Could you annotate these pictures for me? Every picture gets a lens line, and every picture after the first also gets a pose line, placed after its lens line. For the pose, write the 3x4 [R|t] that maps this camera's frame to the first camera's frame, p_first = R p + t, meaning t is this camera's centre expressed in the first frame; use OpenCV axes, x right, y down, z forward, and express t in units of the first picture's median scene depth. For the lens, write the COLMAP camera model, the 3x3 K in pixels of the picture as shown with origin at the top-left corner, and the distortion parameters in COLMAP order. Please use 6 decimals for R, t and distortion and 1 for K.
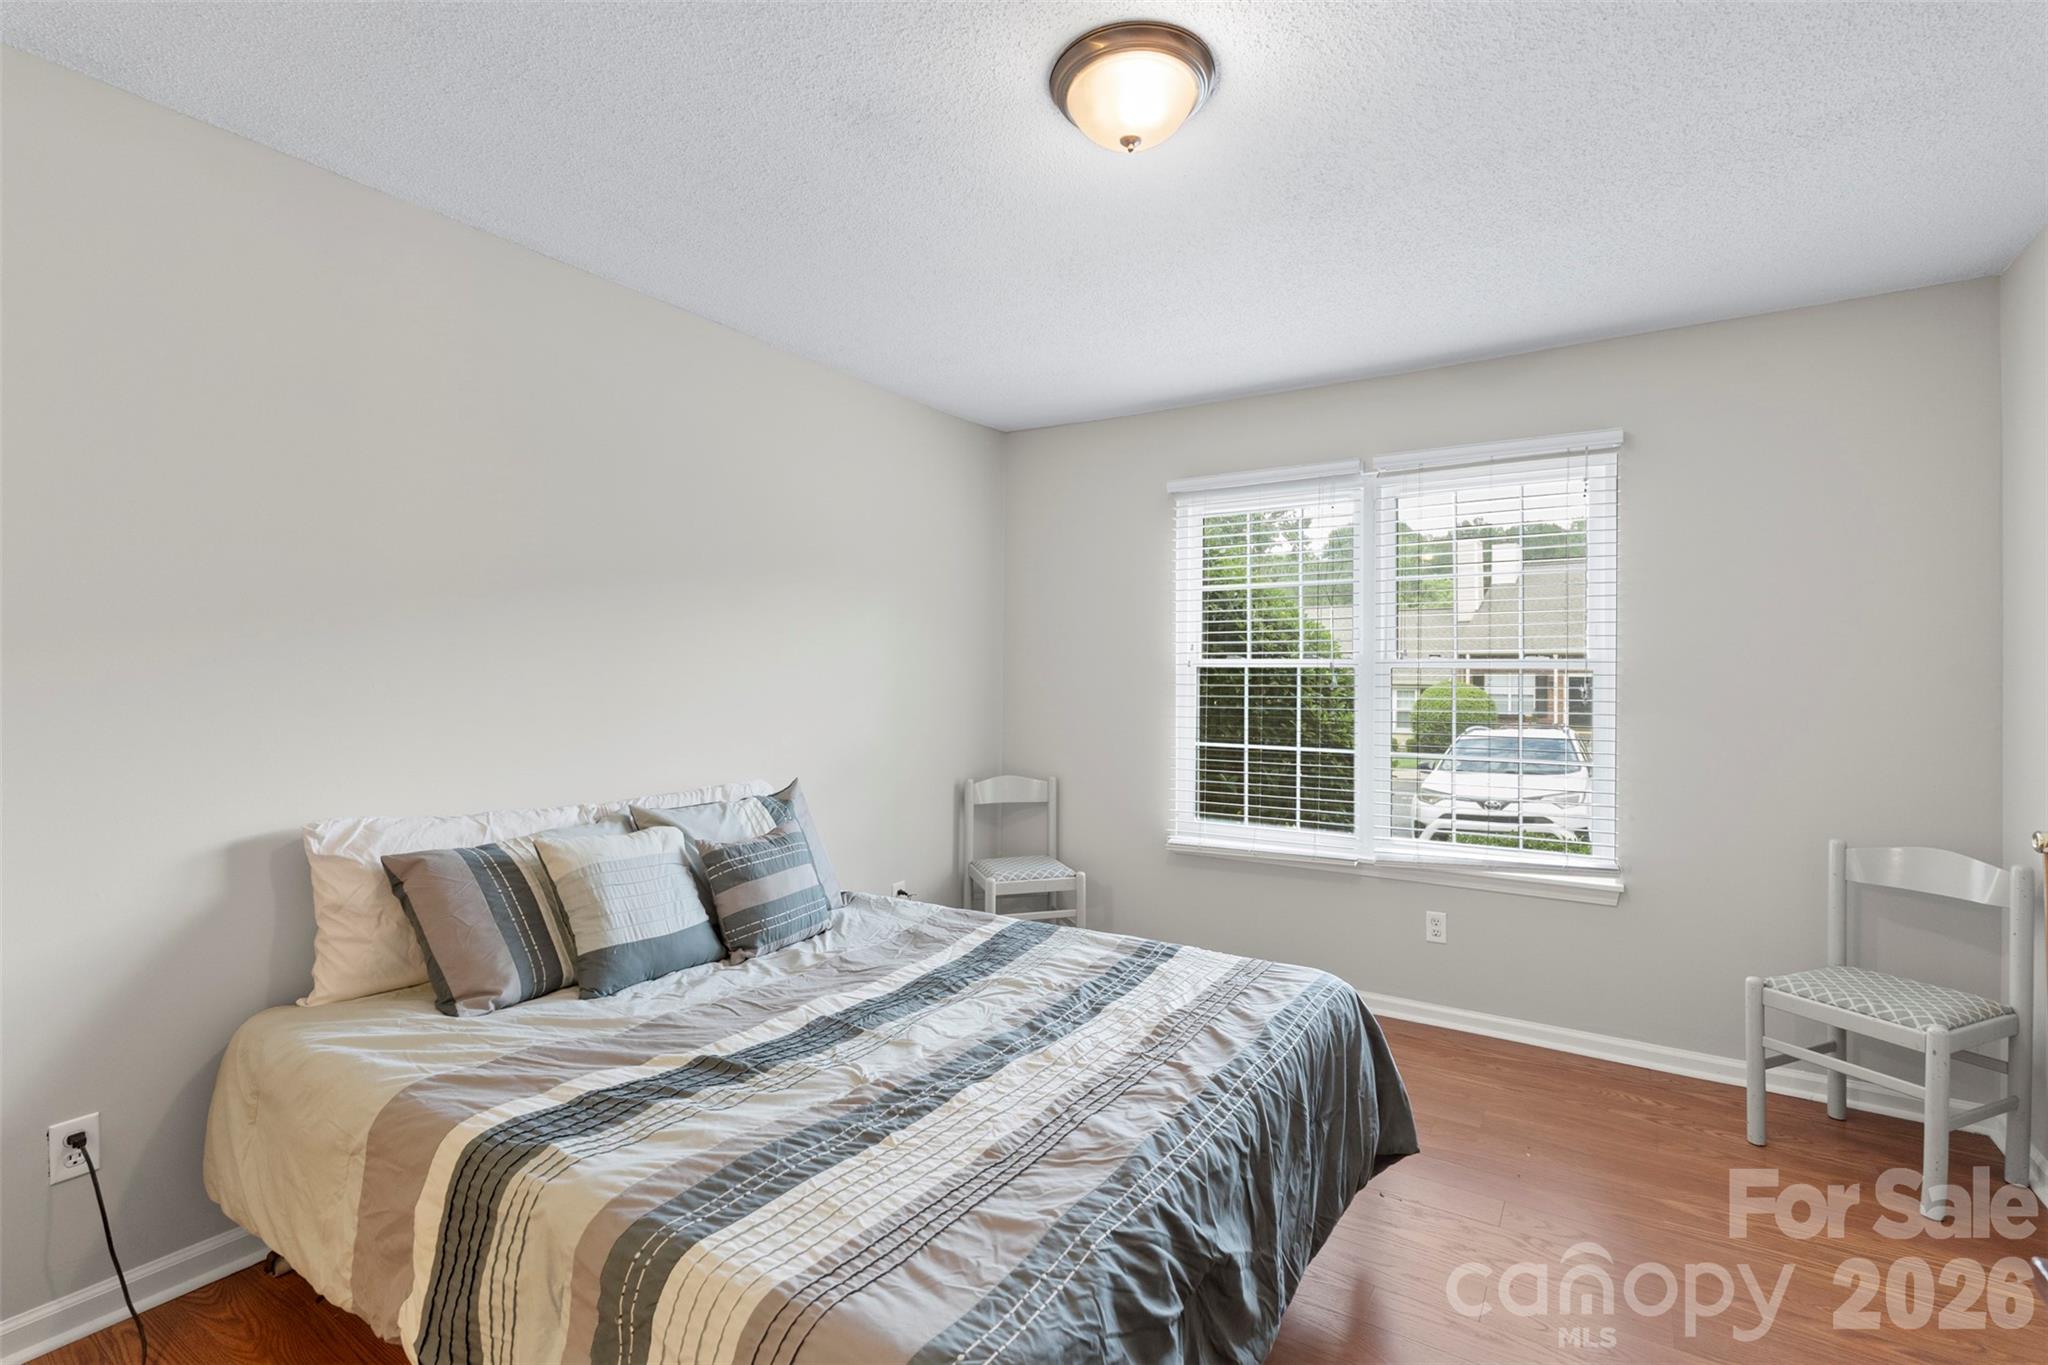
lens RADIAL K [[922.3, 0, 1024.0], [0, 922.3, 682.5], [0, 0, 1]] dist [0.002201, 0.000057]
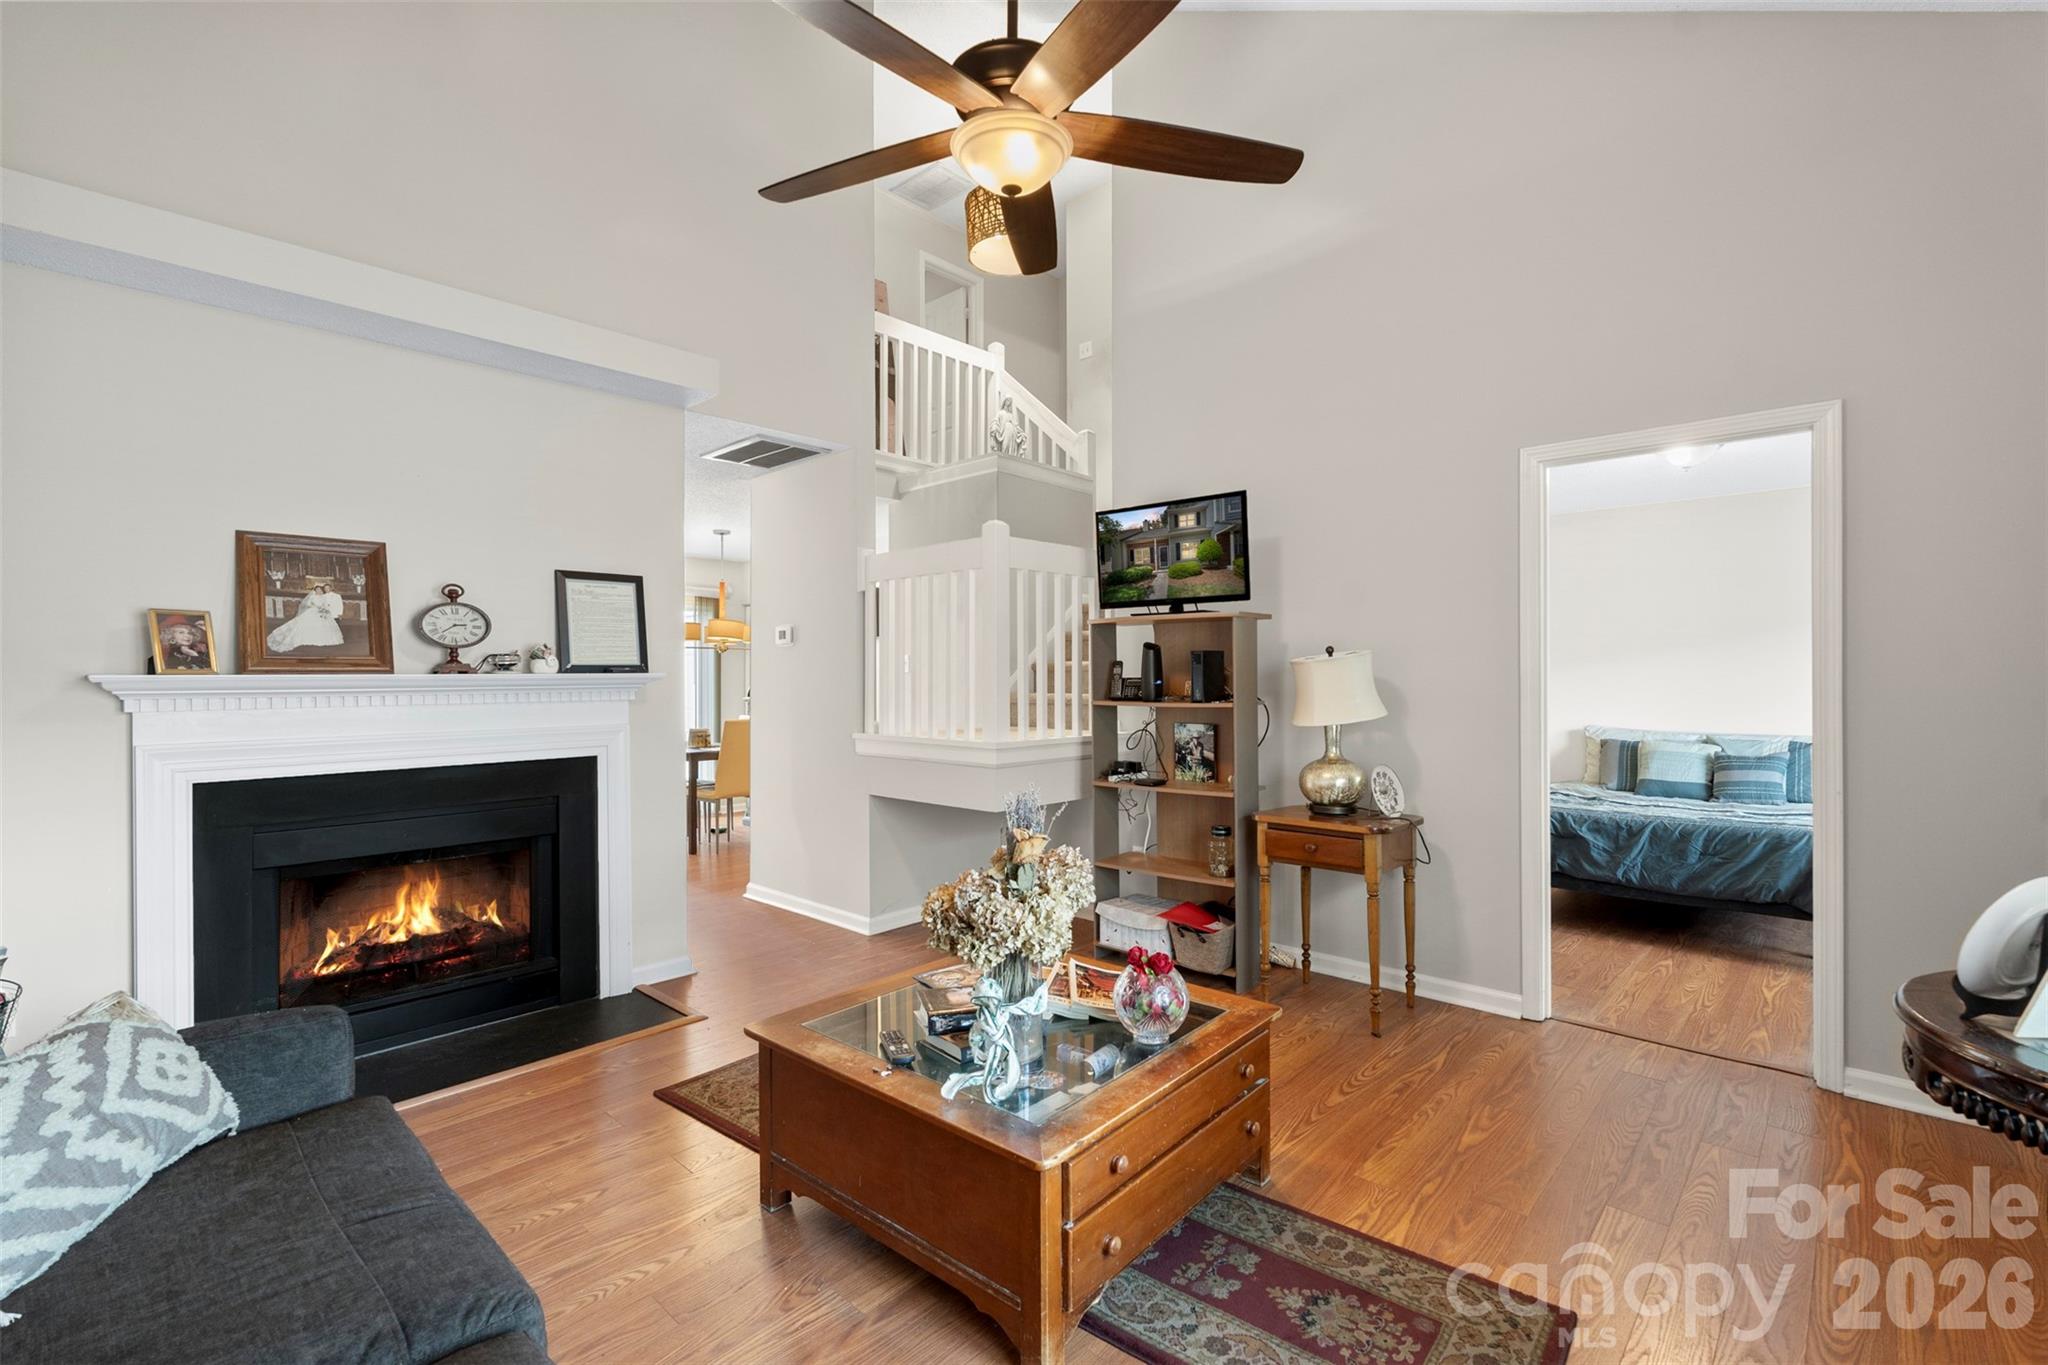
lens RADIAL K [[896.9, 0, 1024.0], [0, 896.9, 682.5], [0, 0, 1]] dist [-0.025335, -0.000241]
pose [[-0.192757, -0.006781, -0.981223, 2.431664], [-0.004639, 0.999971, -0.006000, 0.035481], [0.981236, 0.003395, -0.192783, -0.265723]]
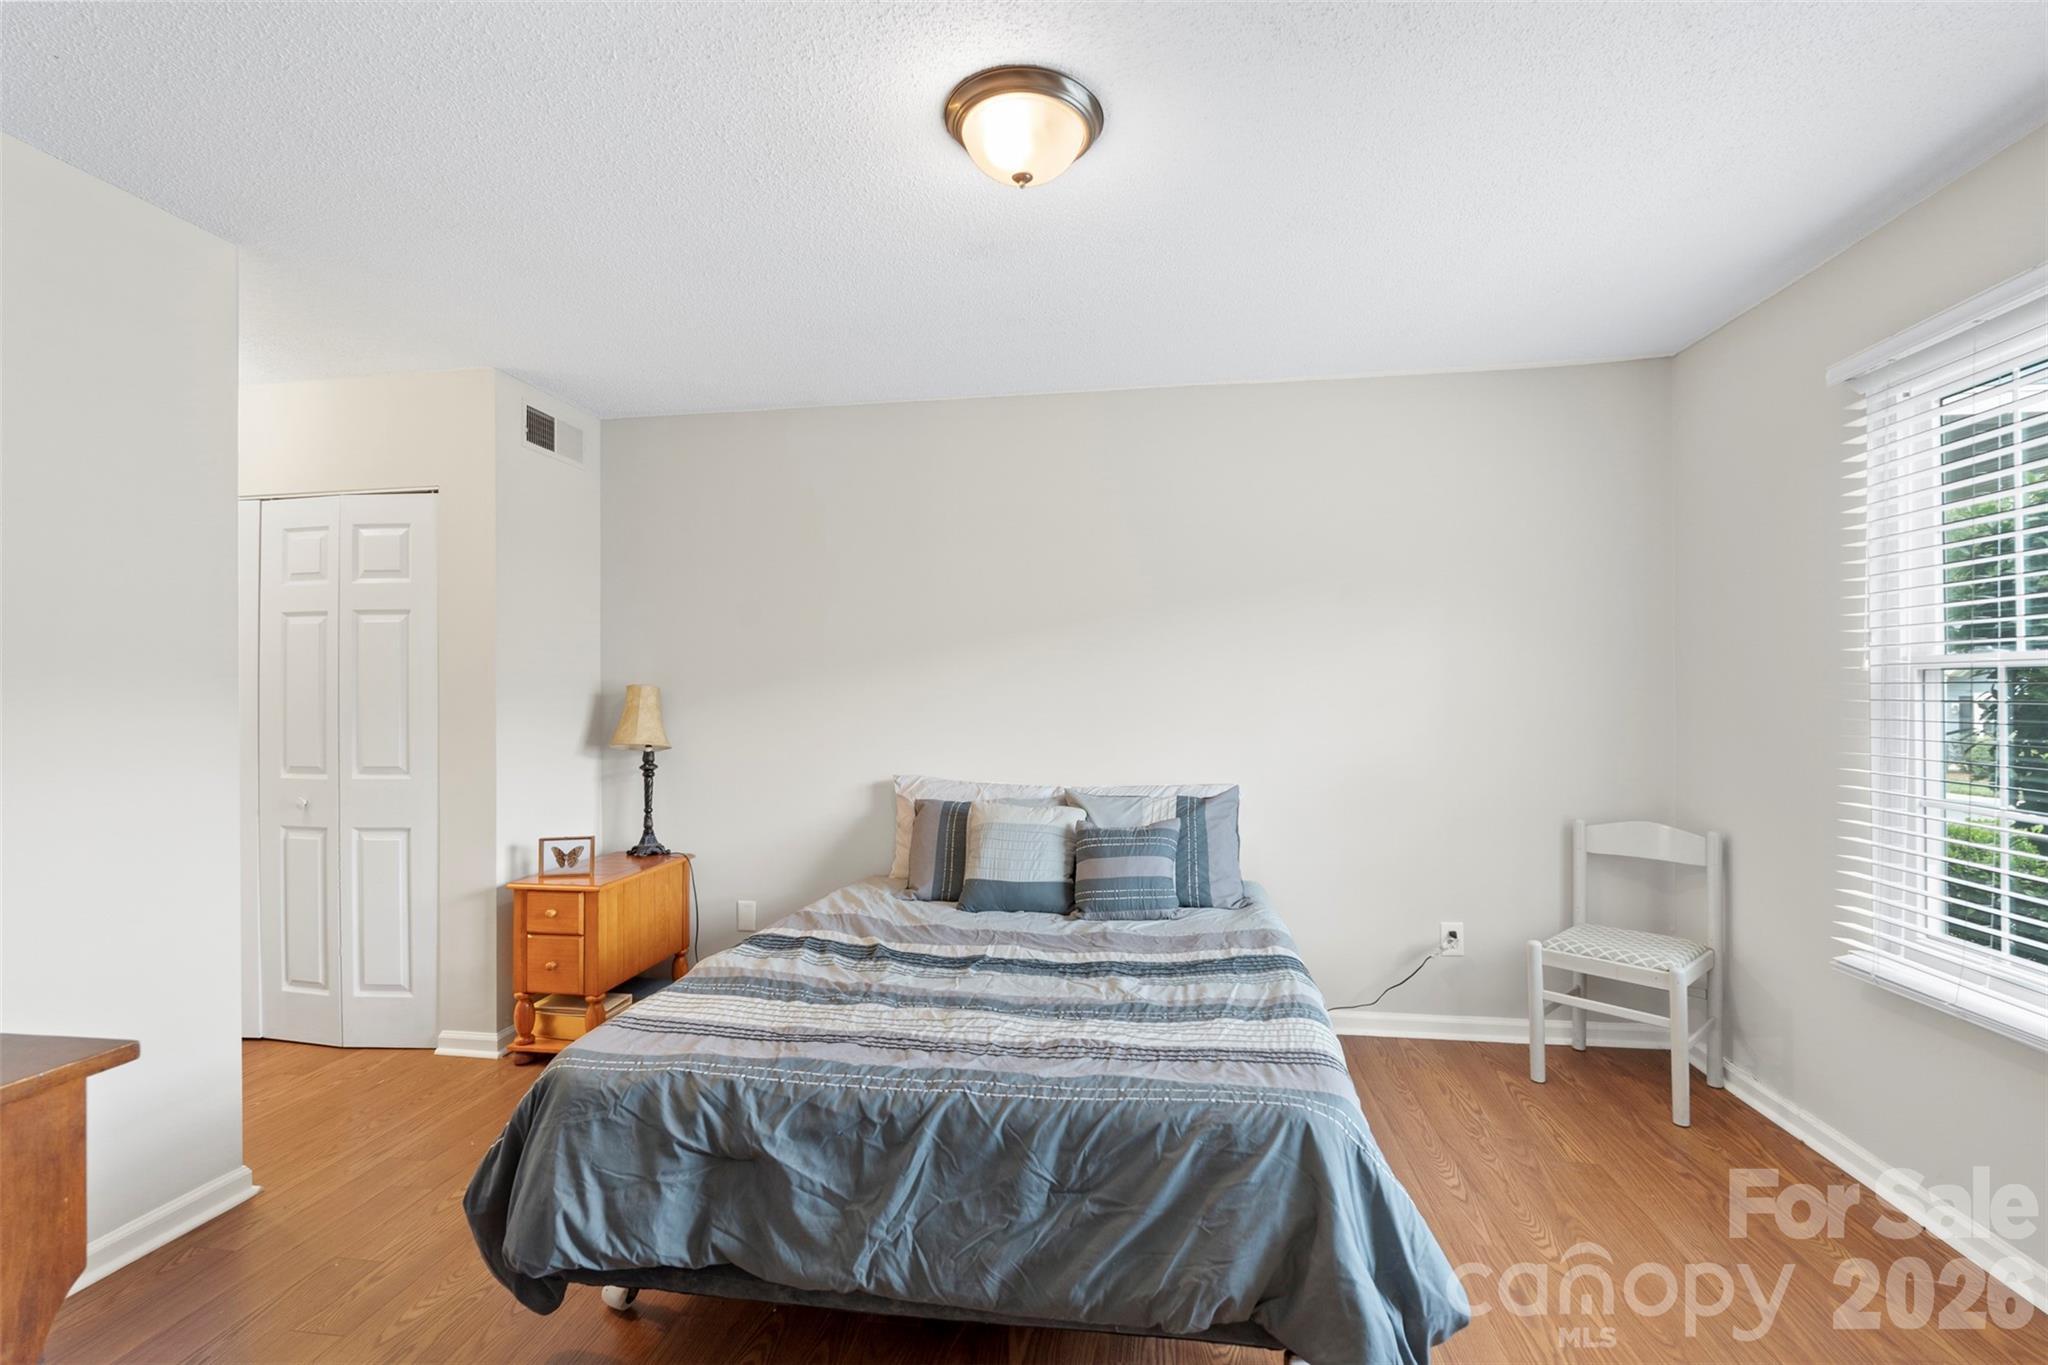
lens RADIAL K [[922.3, 0, 1024.0], [0, 922.3, 682.5], [0, 0, 1]] dist [0.002201, 0.000057]
pose [[0.405227, -0.012421, -0.914131, 0.920009], [-0.000068, 0.999907, -0.013617, -0.000130], [0.914216, 0.005580, 0.405189, 0.494206]]
